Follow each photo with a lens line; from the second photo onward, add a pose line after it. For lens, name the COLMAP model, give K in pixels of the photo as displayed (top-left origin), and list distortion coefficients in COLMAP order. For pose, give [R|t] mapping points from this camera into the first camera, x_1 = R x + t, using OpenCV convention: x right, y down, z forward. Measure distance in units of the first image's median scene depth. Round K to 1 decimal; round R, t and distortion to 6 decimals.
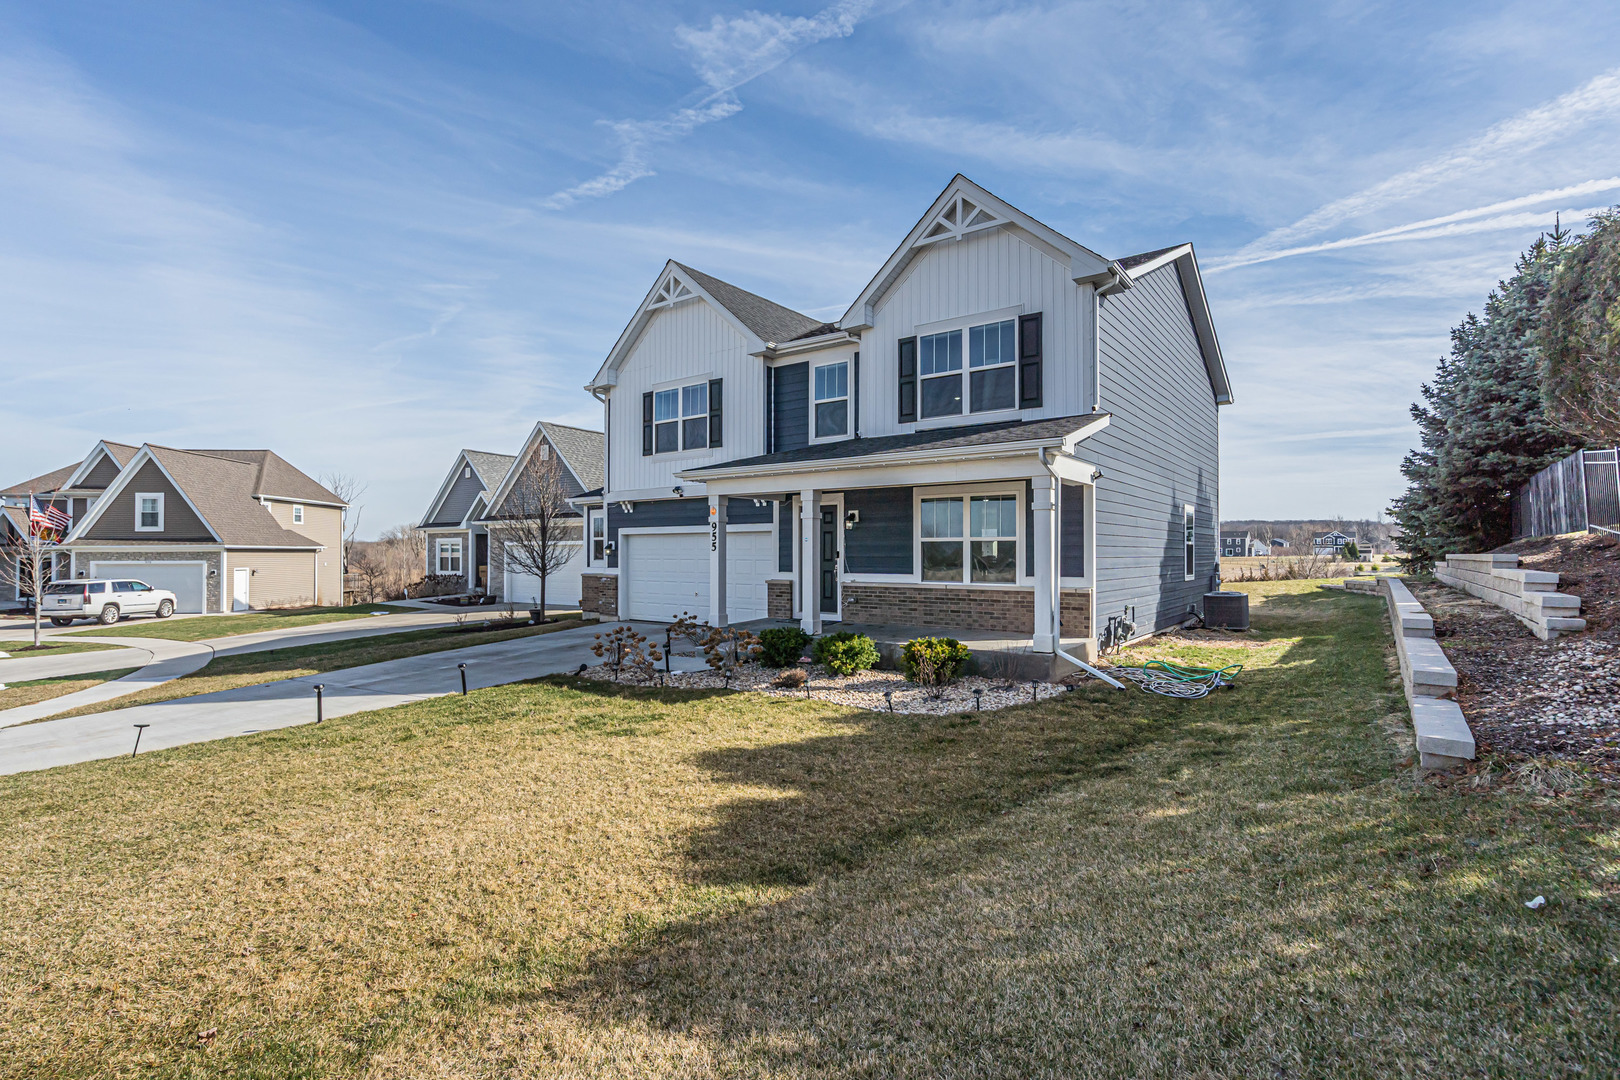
lens RADIAL K [[776.3, 0, 811.6], [0, 776.3, 548.1], [0, 0, 1]] dist [0.005610, 0.001191]
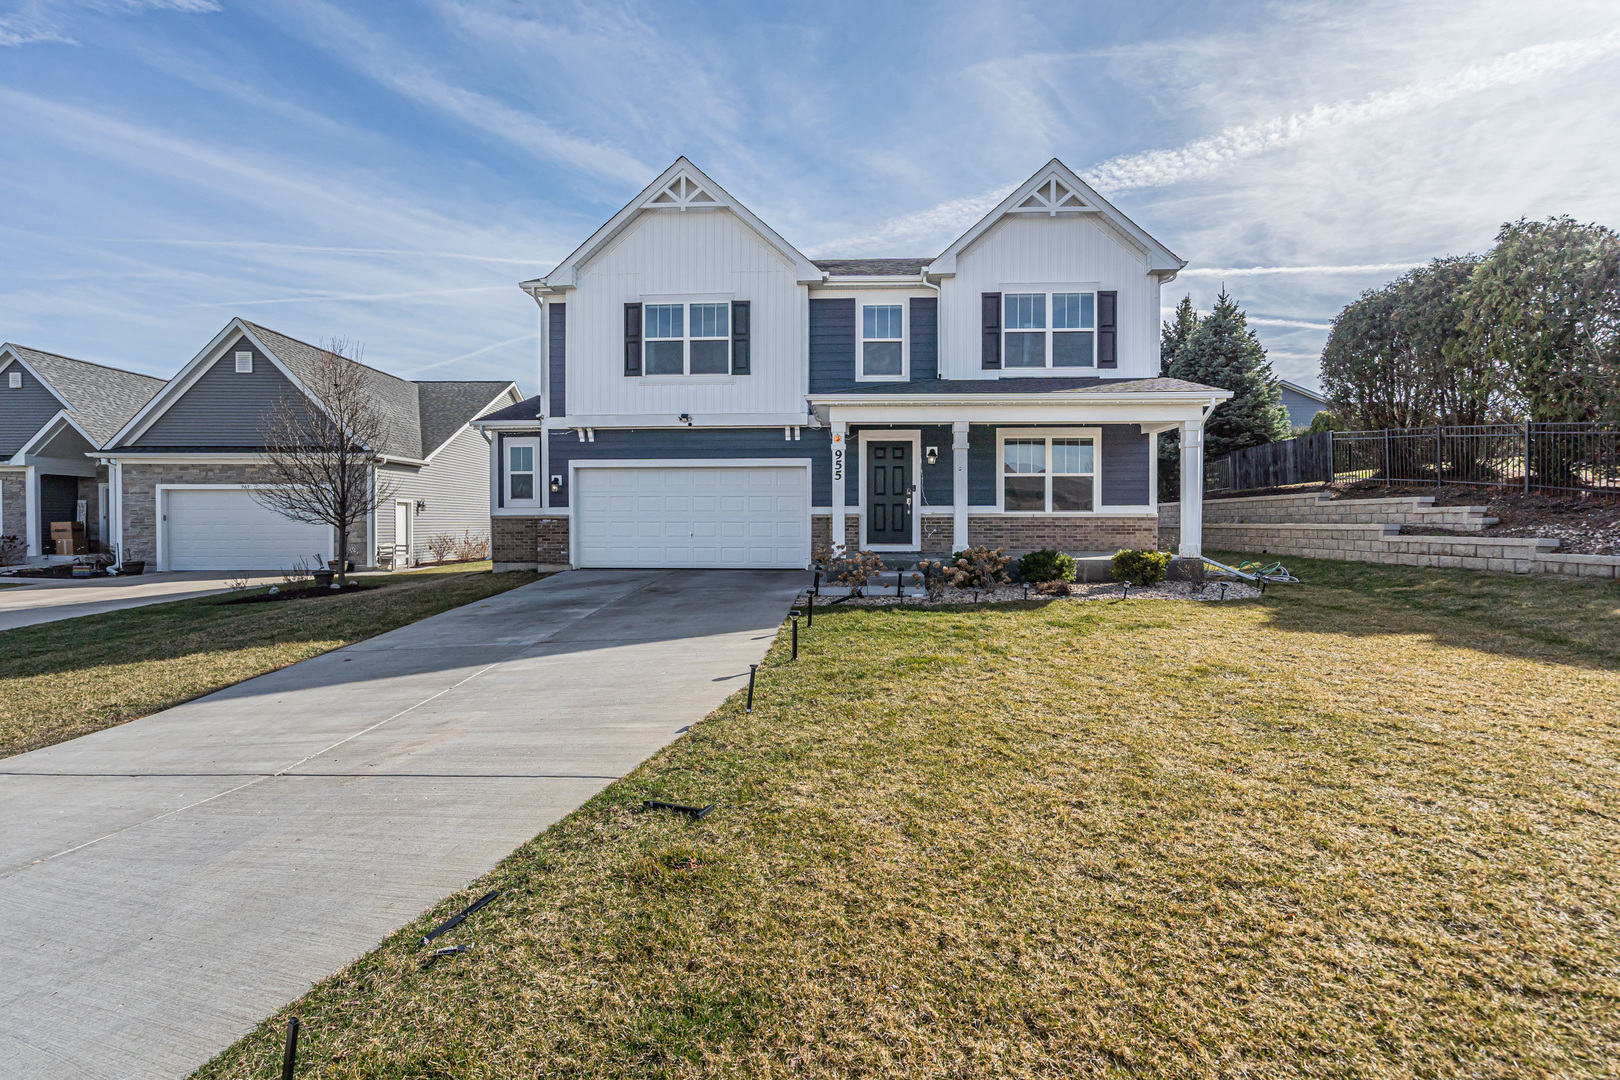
lens RADIAL K [[693.0, 0, 803.0], [0, 693.0, 526.9], [0, 0, 1]] dist [-0.016238, -0.000763]
pose [[0.817857, -0.011246, 0.575312, -0.563700], [-0.001172, 0.999774, 0.021210, 0.036333], [-0.575421, -0.018021, 0.817659, 0.288408]]
